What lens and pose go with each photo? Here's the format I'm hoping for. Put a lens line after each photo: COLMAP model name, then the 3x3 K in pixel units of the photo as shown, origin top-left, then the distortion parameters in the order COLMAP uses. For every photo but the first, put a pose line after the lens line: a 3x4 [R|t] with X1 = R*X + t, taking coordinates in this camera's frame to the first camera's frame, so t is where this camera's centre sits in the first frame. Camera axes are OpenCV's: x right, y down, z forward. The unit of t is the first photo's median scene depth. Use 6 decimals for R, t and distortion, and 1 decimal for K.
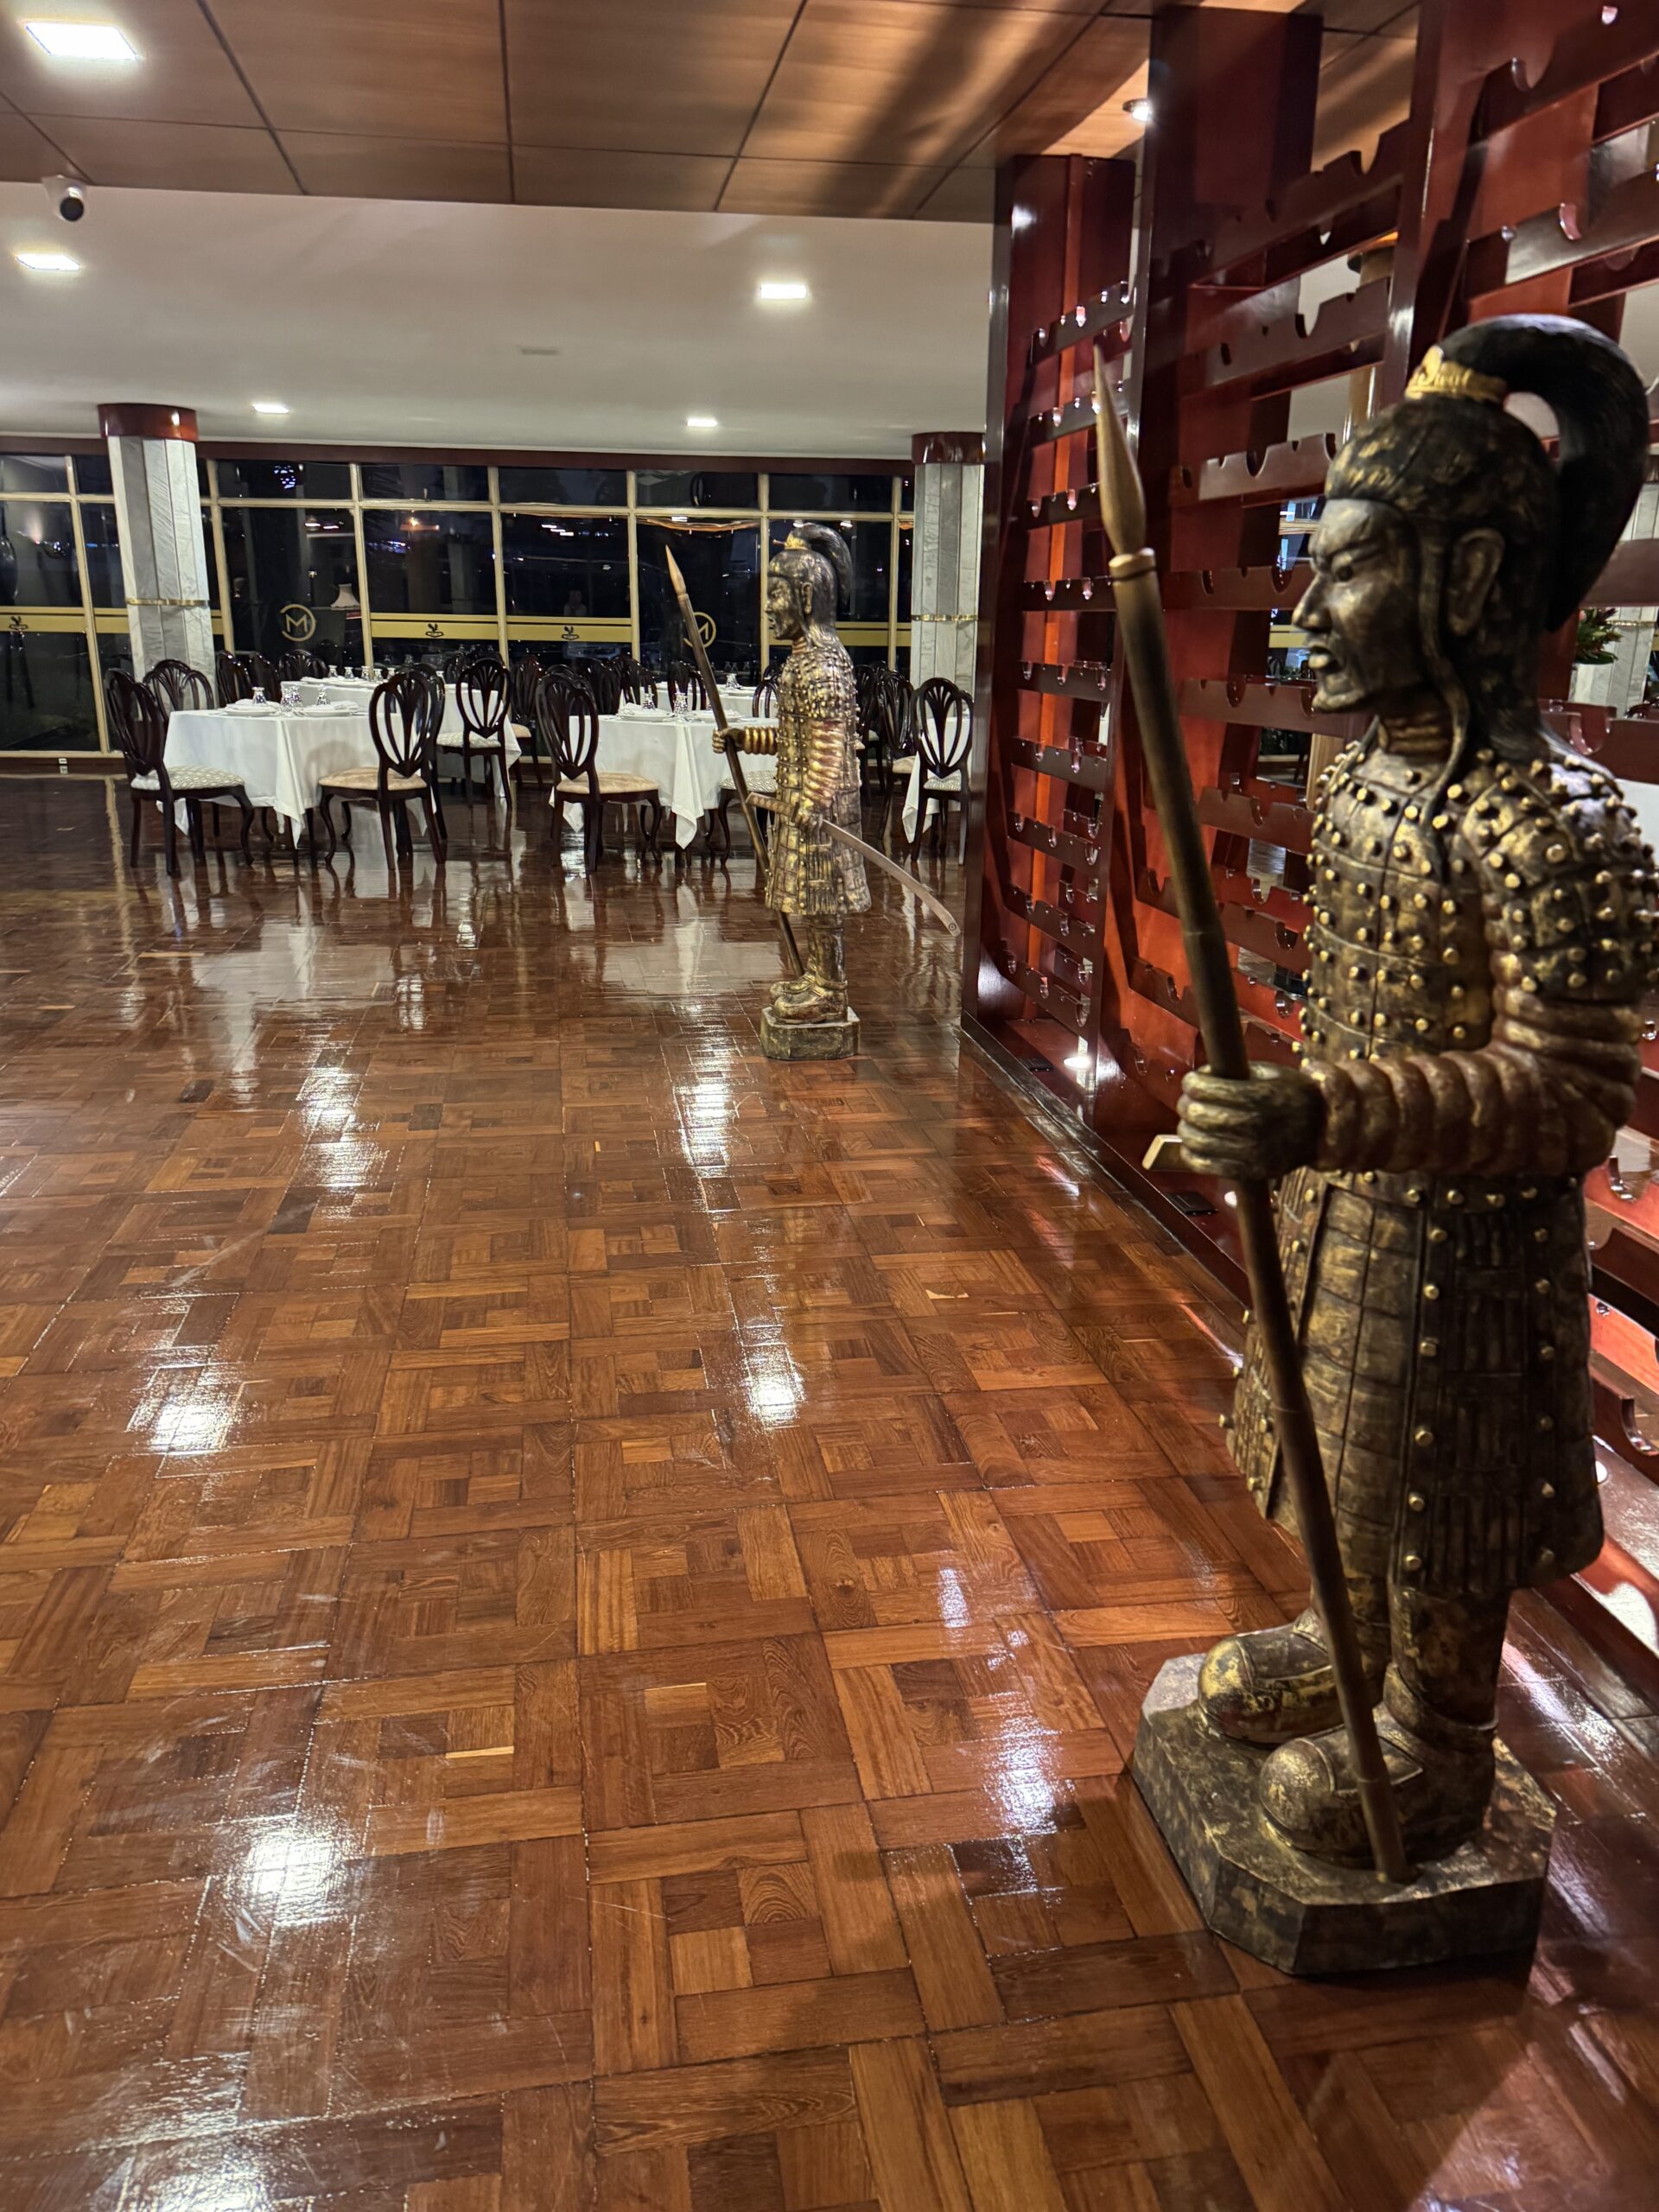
lens RADIAL K [[1755.6, 0, 823.3], [0, 1755.6, 1102.6], [0, 0, 1]] dist [0.111833, -0.227911]
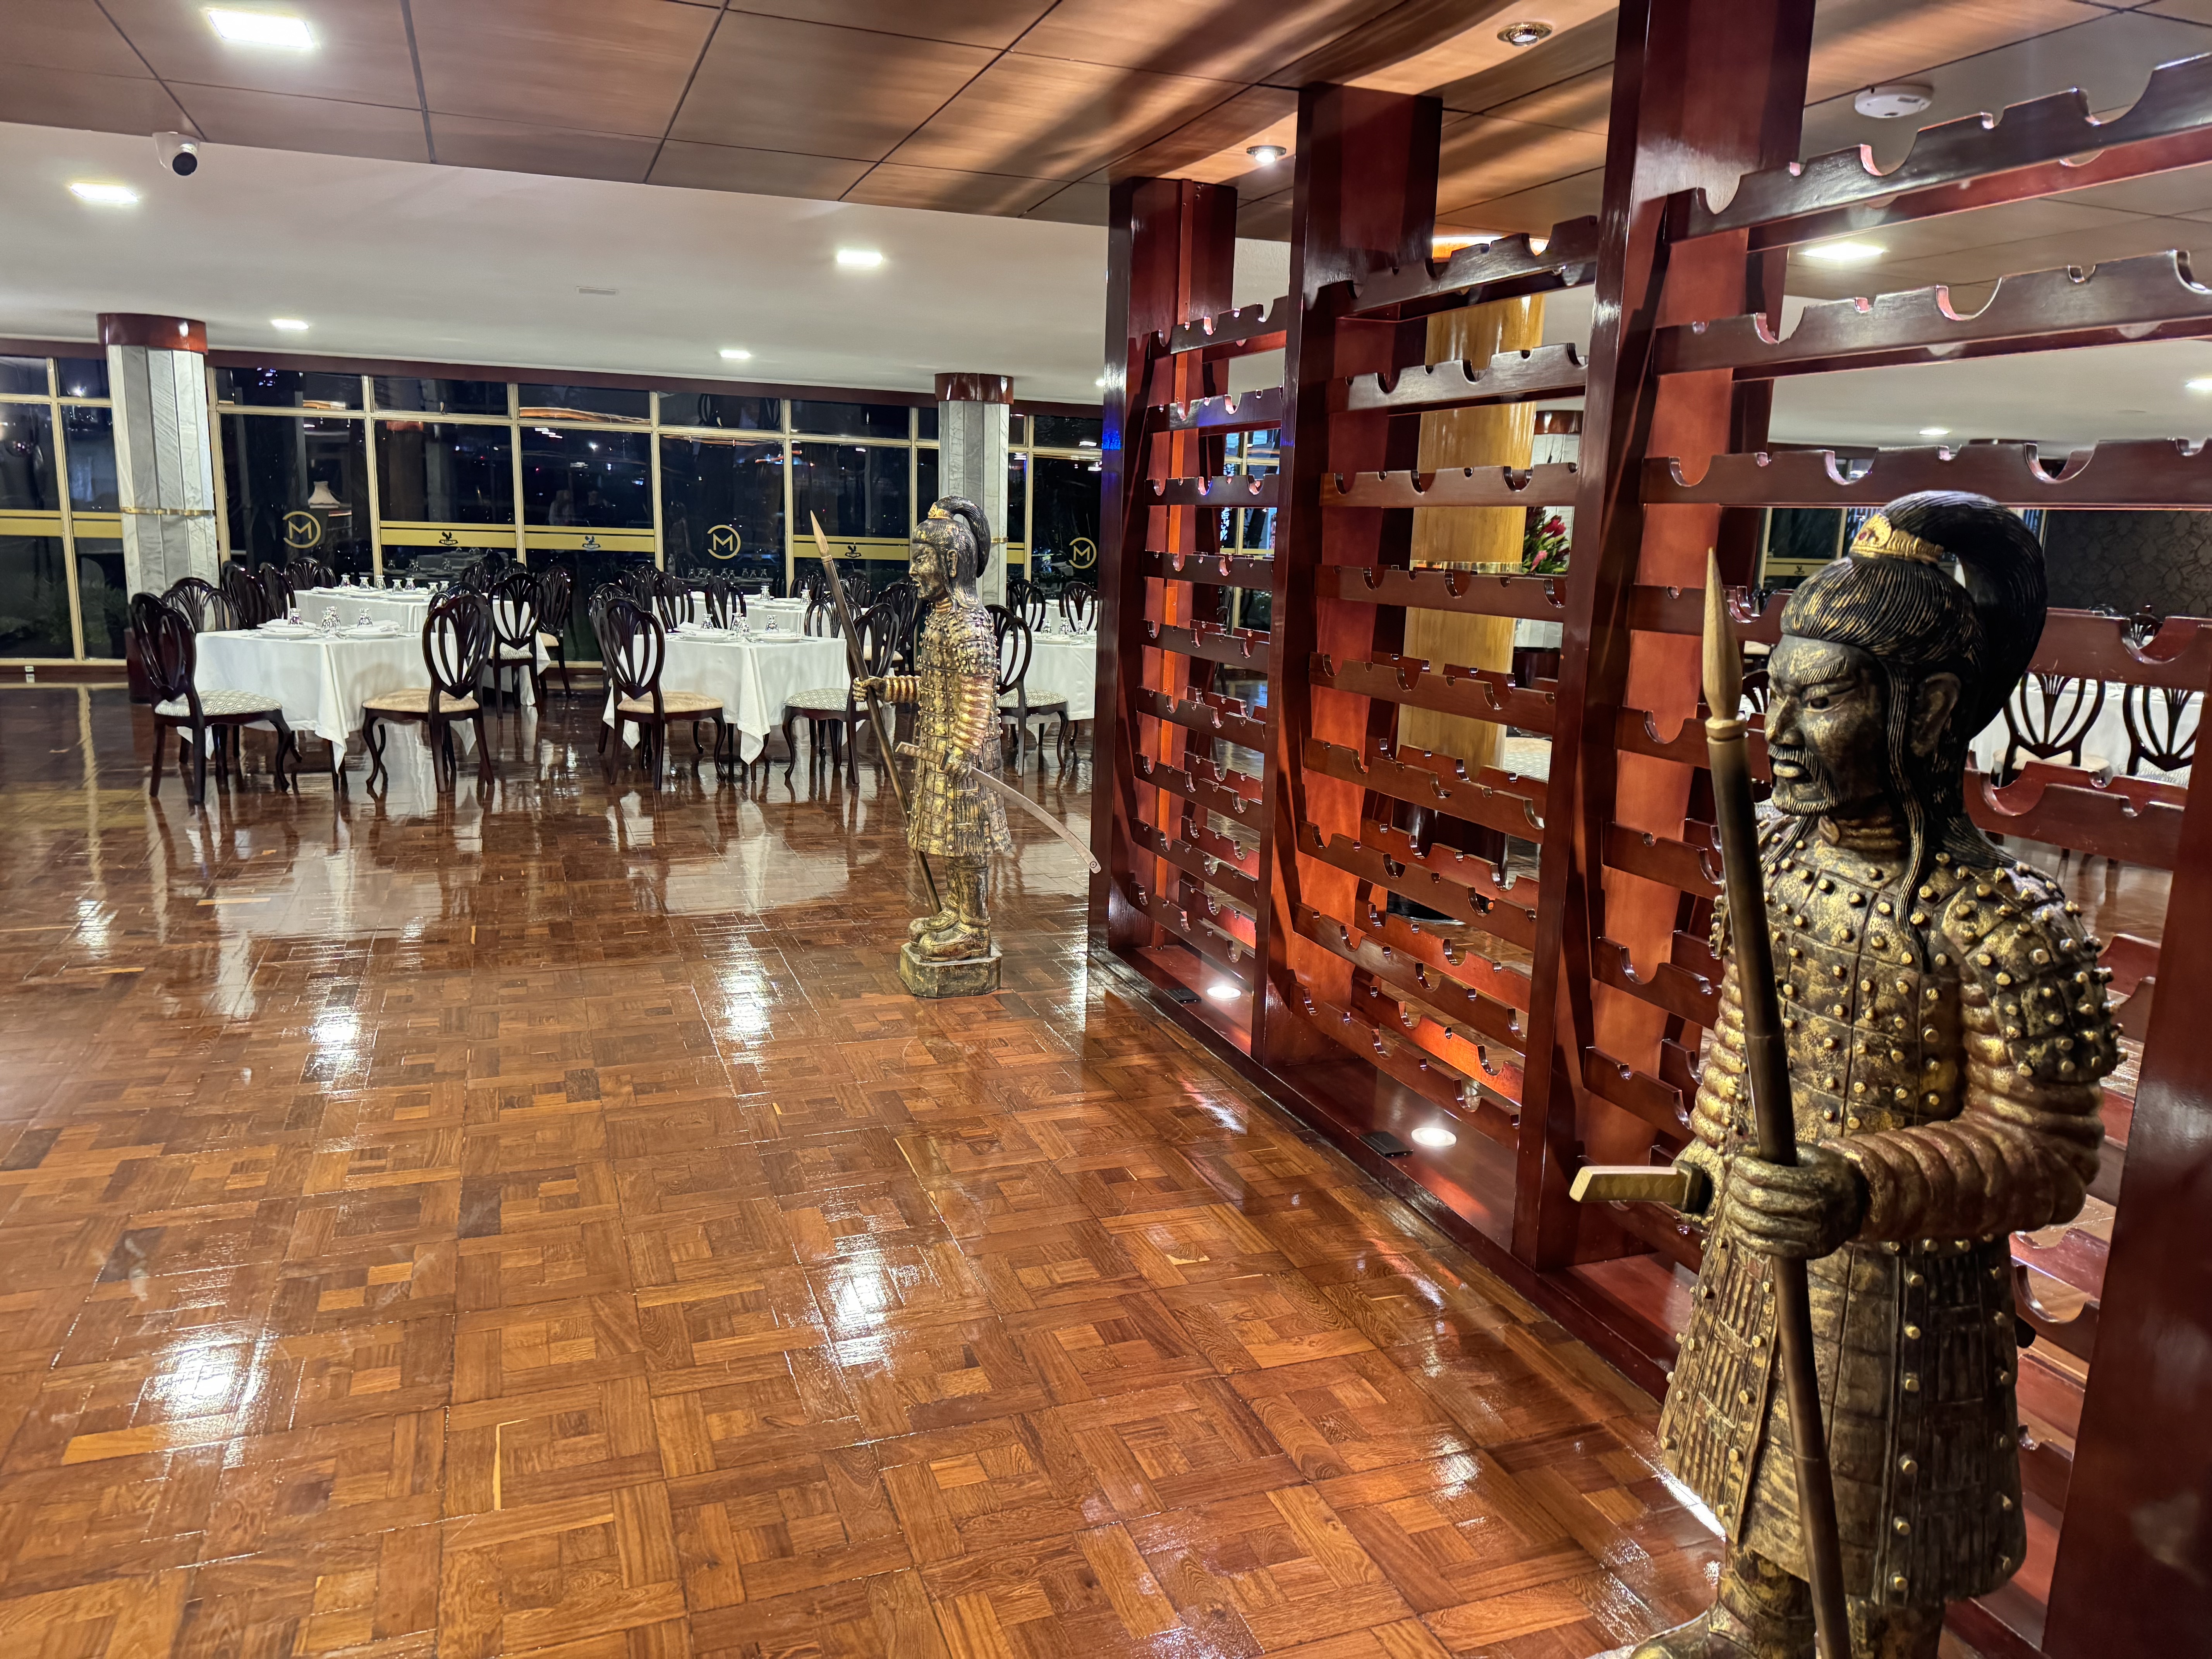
lens RADIAL K [[1672.6, 0, 1144.1], [0, 1672.6, 762.1], [0, 0, 1]] dist [0.192680, -0.385568]
pose [[0.977436, -0.012289, 0.210874, -0.111623], [0.037215, 0.992709, -0.114647, -0.045732], [-0.207927, 0.119908, 0.970767, 0.007898]]
